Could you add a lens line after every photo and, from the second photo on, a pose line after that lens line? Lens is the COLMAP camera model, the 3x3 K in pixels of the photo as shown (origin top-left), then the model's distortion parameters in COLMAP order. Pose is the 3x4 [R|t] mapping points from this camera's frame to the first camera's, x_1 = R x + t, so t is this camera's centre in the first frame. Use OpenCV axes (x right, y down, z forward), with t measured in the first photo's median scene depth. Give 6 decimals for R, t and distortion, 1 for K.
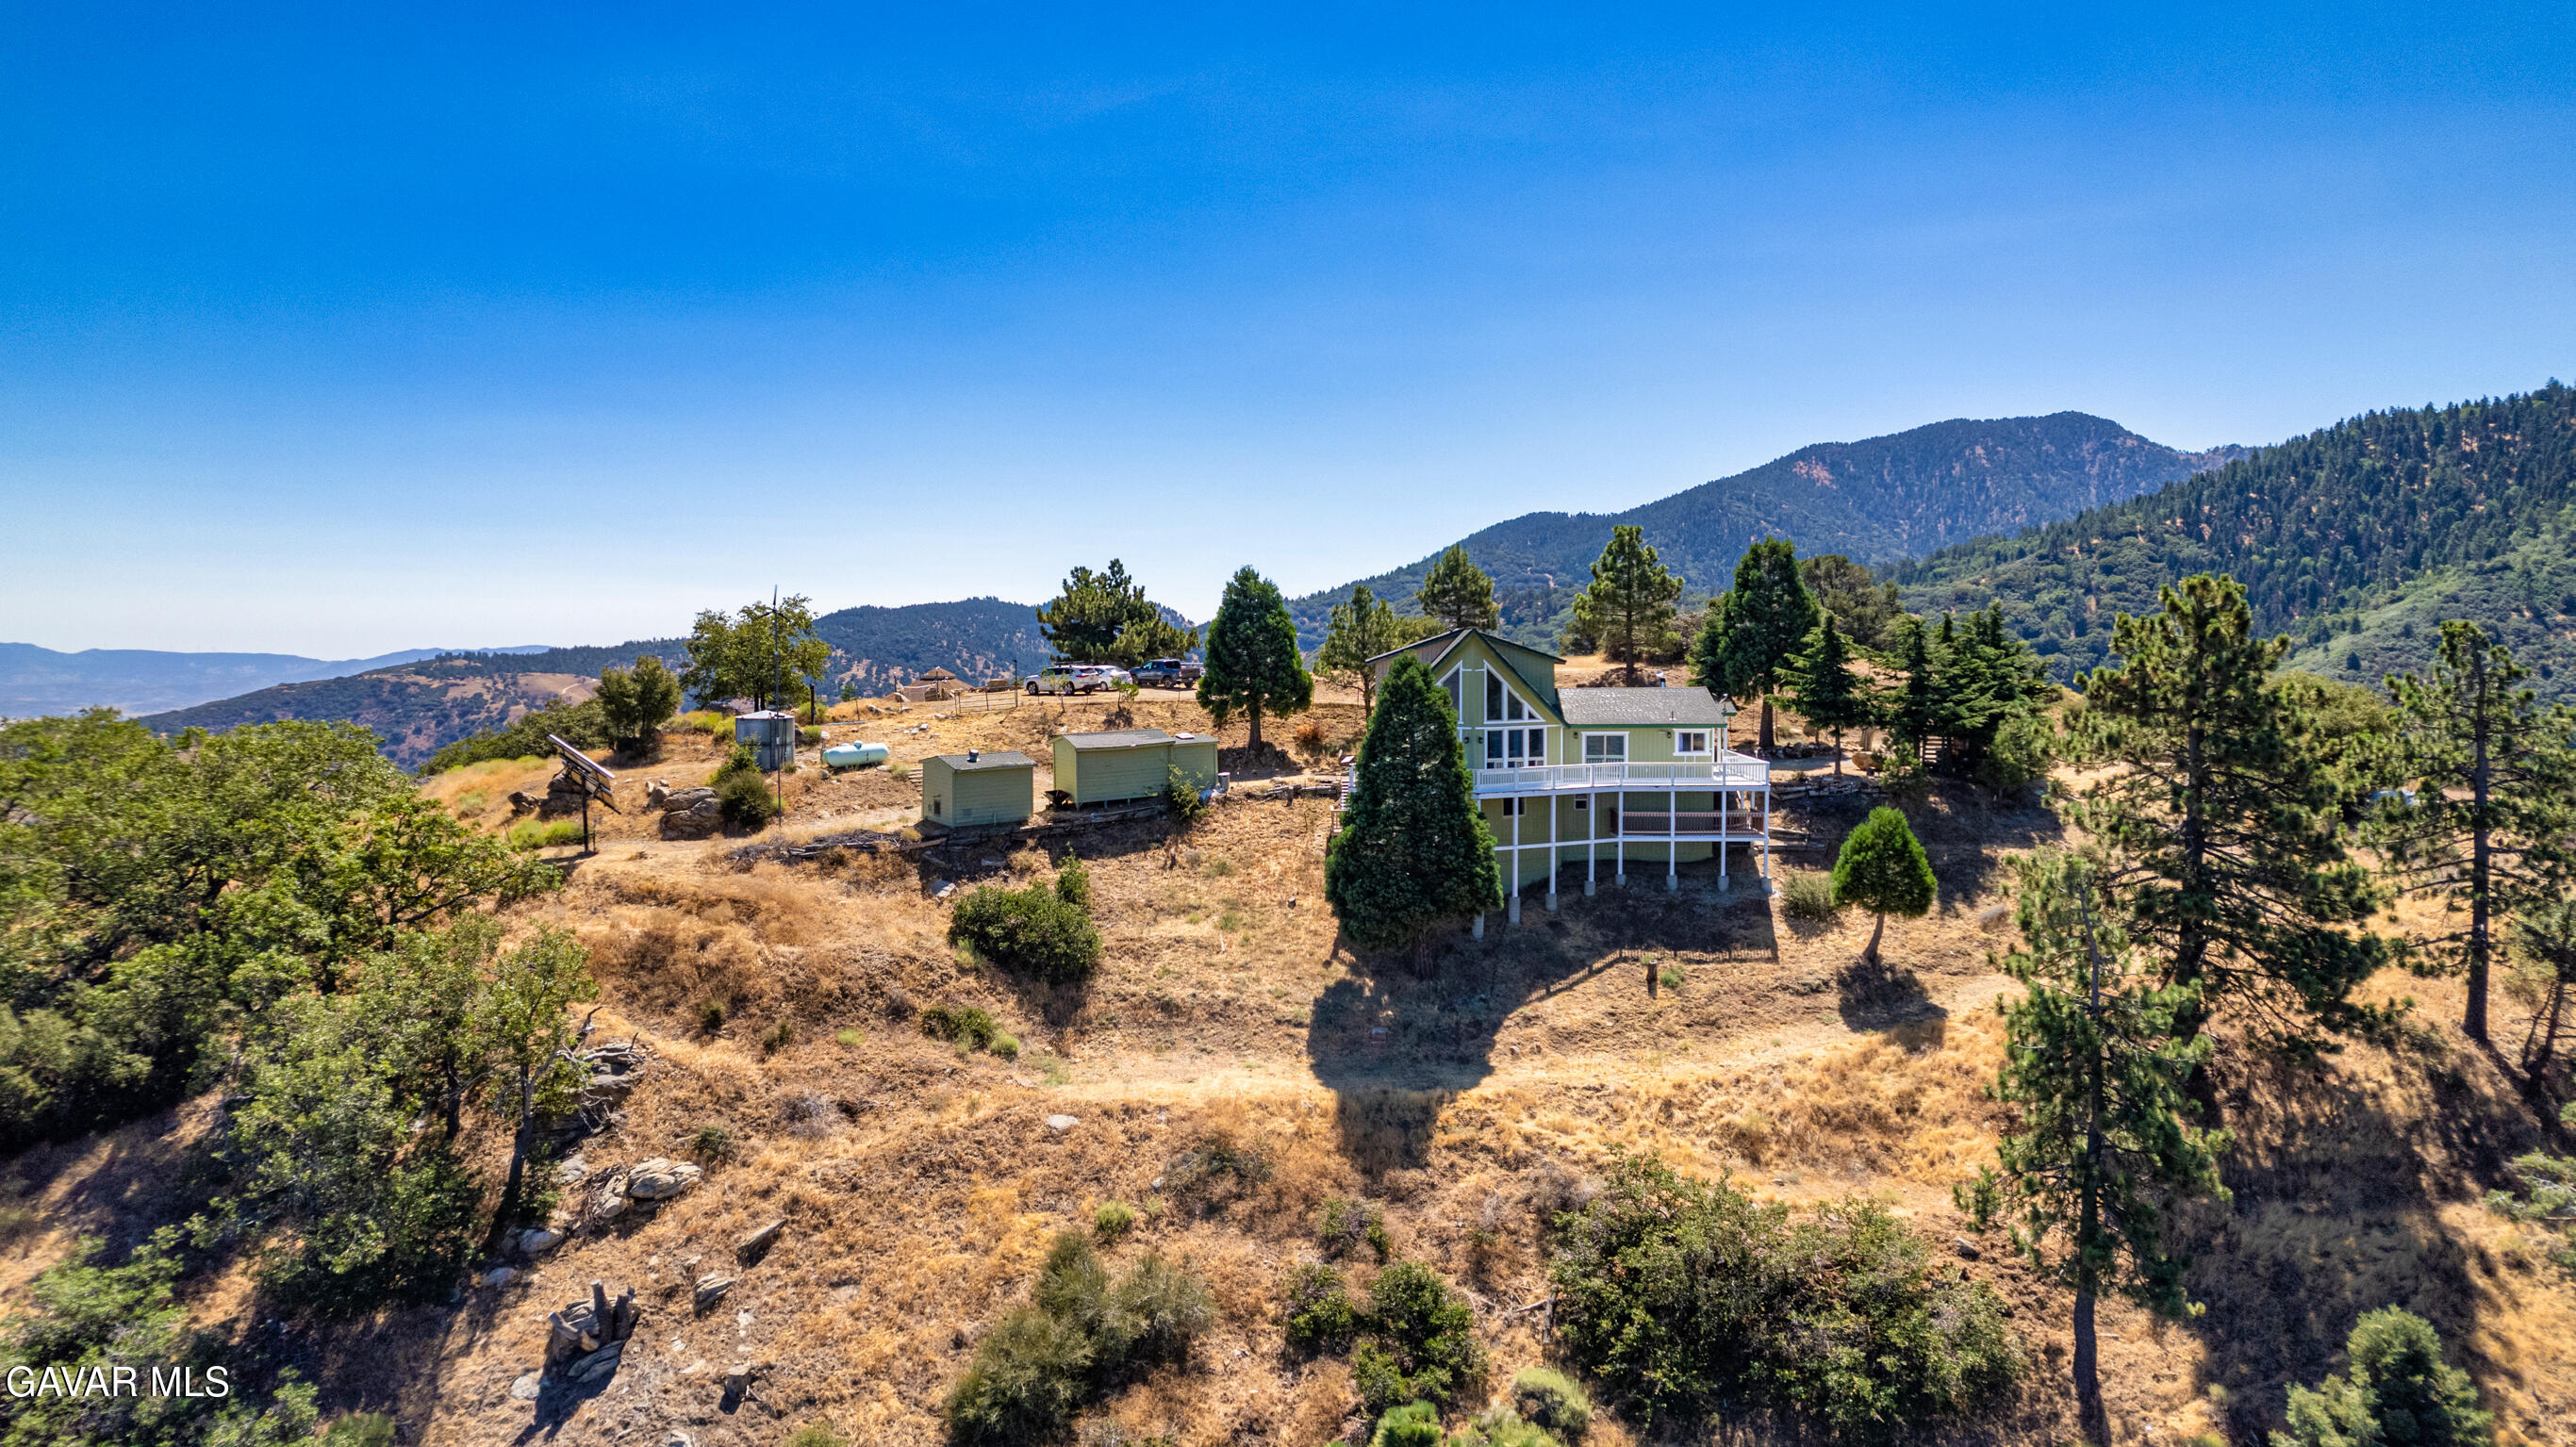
lens RADIAL K [[1620.9, 0, 1284.5], [0, 1620.9, 751.1], [0, 0, 1]] dist [-0.080050, 0.074200]
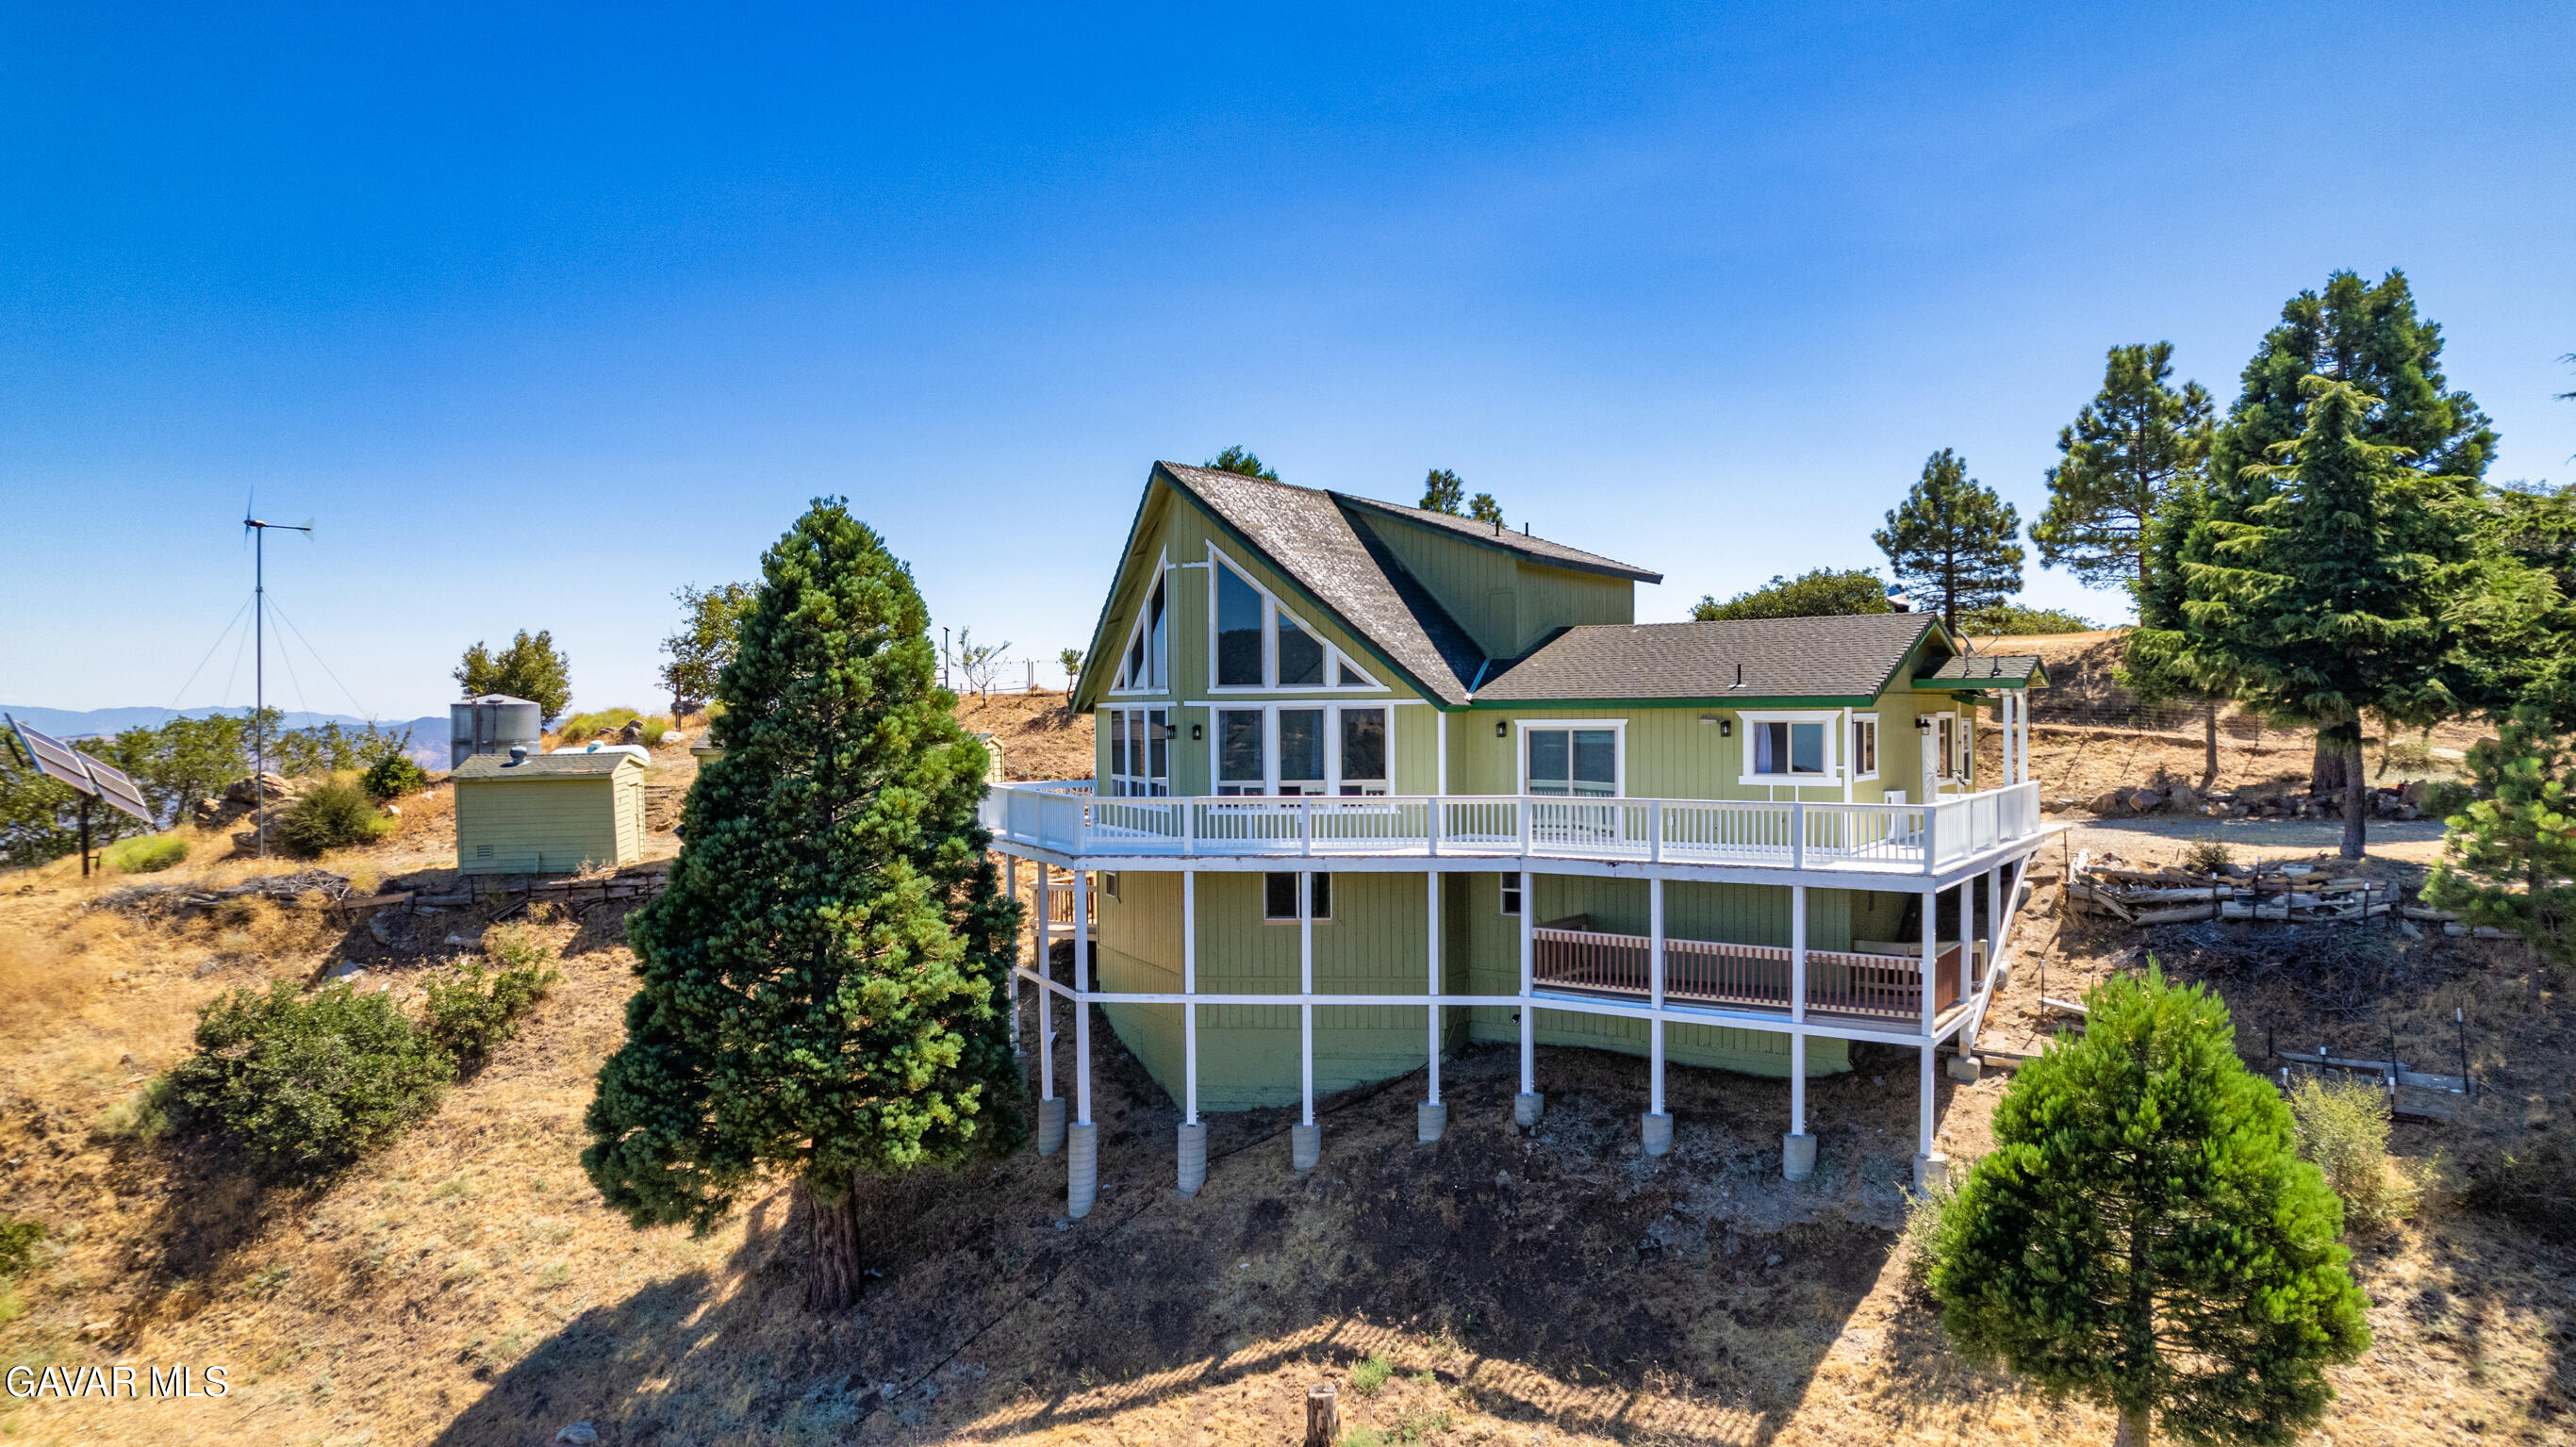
lens RADIAL K [[1620.9, 0, 1284.5], [0, 1620.9, 751.1], [0, 0, 1]] dist [-0.080050, 0.074200]
pose [[0.843628, 0.008378, -0.536863, 0.360441], [-0.032521, 0.998840, -0.035517, 0.012039], [0.535942, 0.047422, 0.842922, 0.652336]]
